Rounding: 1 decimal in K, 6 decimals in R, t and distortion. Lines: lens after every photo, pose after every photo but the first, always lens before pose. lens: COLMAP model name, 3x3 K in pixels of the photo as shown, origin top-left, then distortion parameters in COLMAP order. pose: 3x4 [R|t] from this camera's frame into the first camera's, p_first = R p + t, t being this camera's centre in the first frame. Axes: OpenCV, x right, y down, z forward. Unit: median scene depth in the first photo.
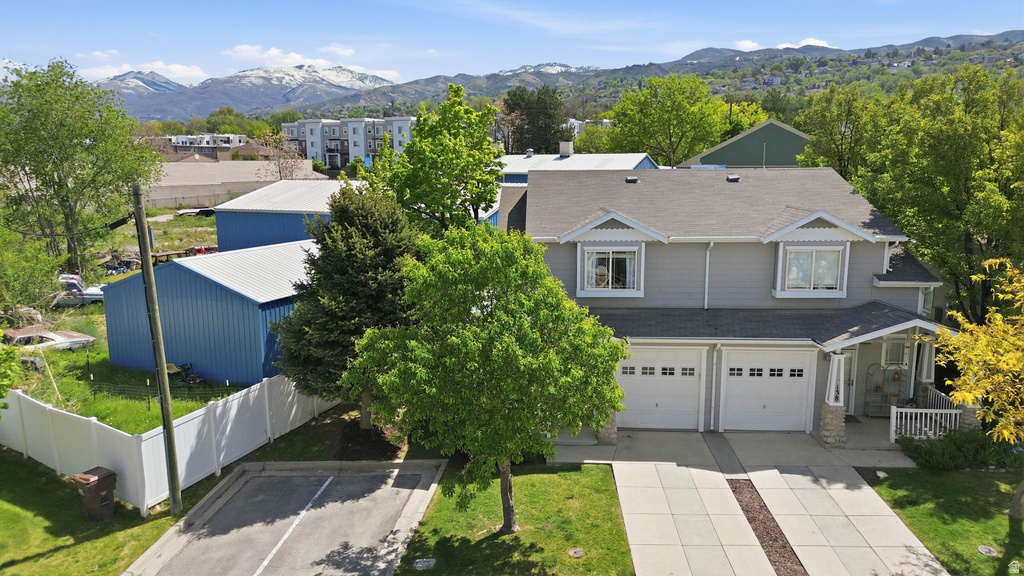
lens RADIAL K [[723.4, 0, 511.9], [0, 723.4, 286.9], [0, 0, 1]] dist [0.060132, -0.049171]
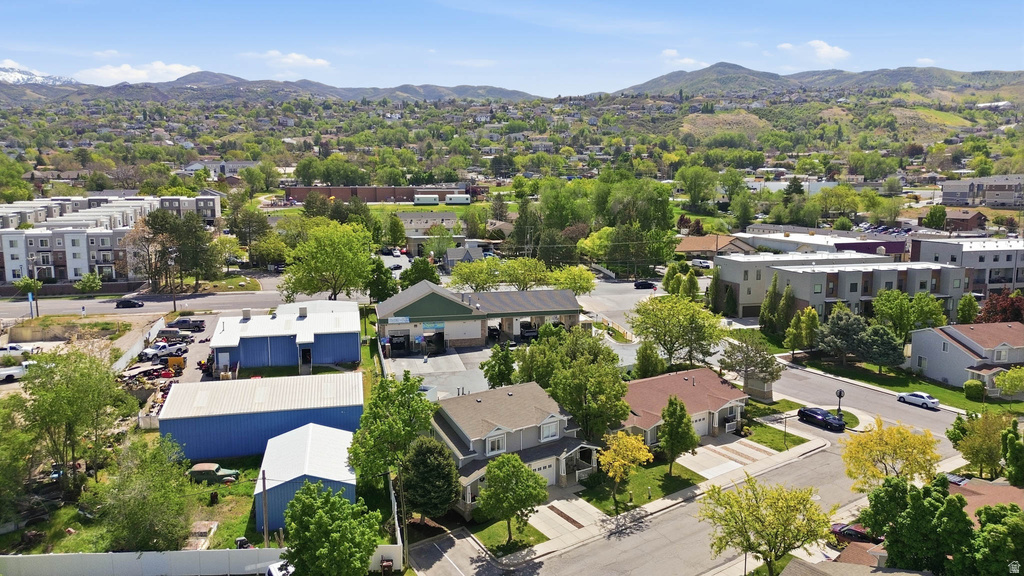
lens RADIAL K [[723.4, 0, 517.2], [0, 723.4, 287.2], [0, 0, 1]] dist [0.060132, -0.049171]
pose [[0.794866, -0.079637, 0.601537, -1.500429], [0.097632, 0.995219, 0.002746, -0.656114], [-0.598879, 0.056547, 0.798840, -1.406452]]
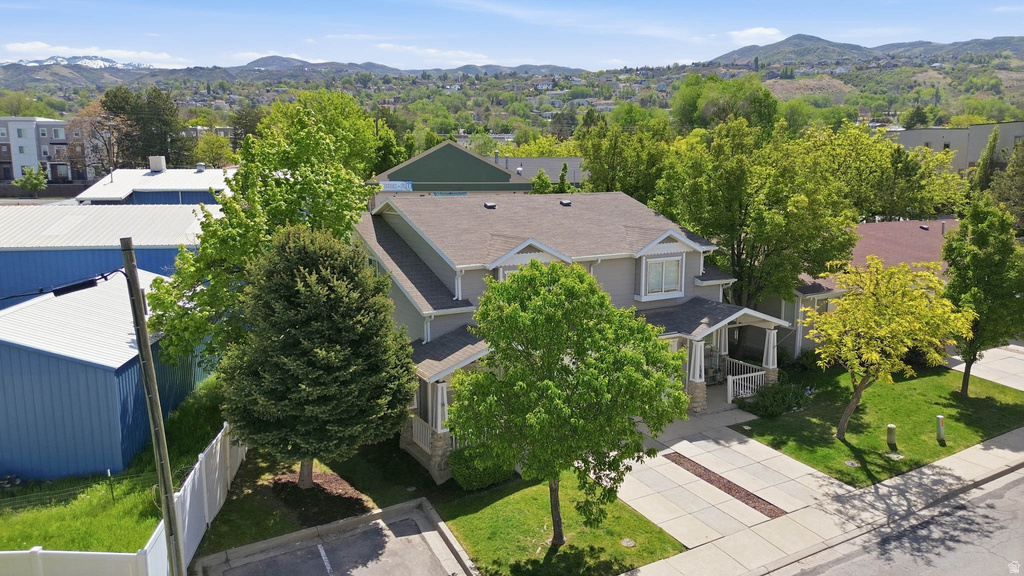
lens RADIAL K [[723.4, 0, 511.1], [0, 723.4, 287.1], [0, 0, 1]] dist [0.060132, -0.049171]
pose [[0.847931, -0.083943, 0.523418, -0.457577], [0.090004, 0.995844, 0.013903, -0.046239], [-0.522410, 0.035321, 0.851963, 0.085603]]
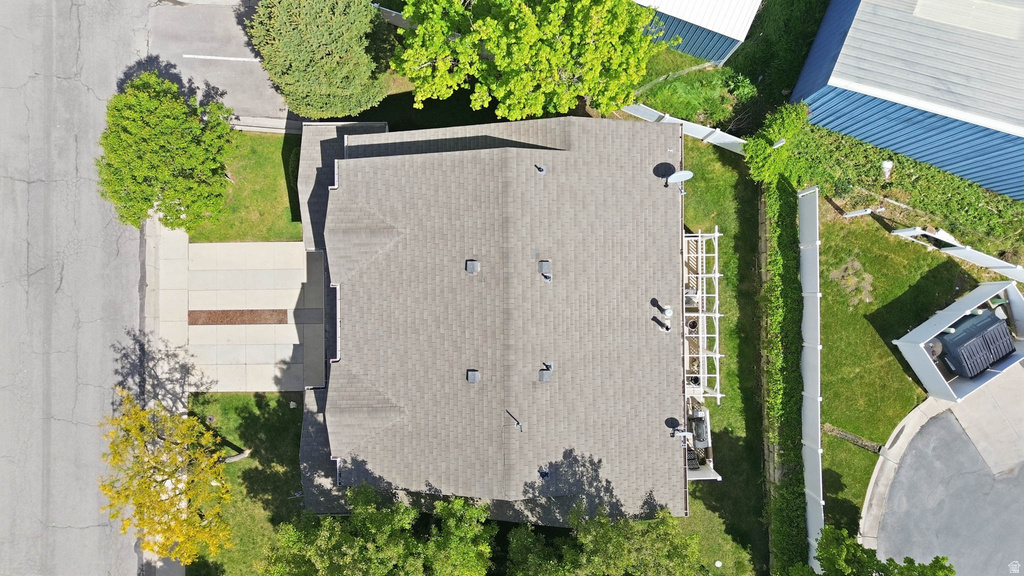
lens RADIAL K [[723.4, 0, 513.2], [0, 723.4, 288.1], [0, 0, 1]] dist [0.060132, -0.049171]
pose [[0.041975, 0.999093, 0.007227, 0.223000], [-0.171506, 0.000079, 0.985183, -1.253633], [0.984288, -0.042592, 0.171354, 1.069032]]
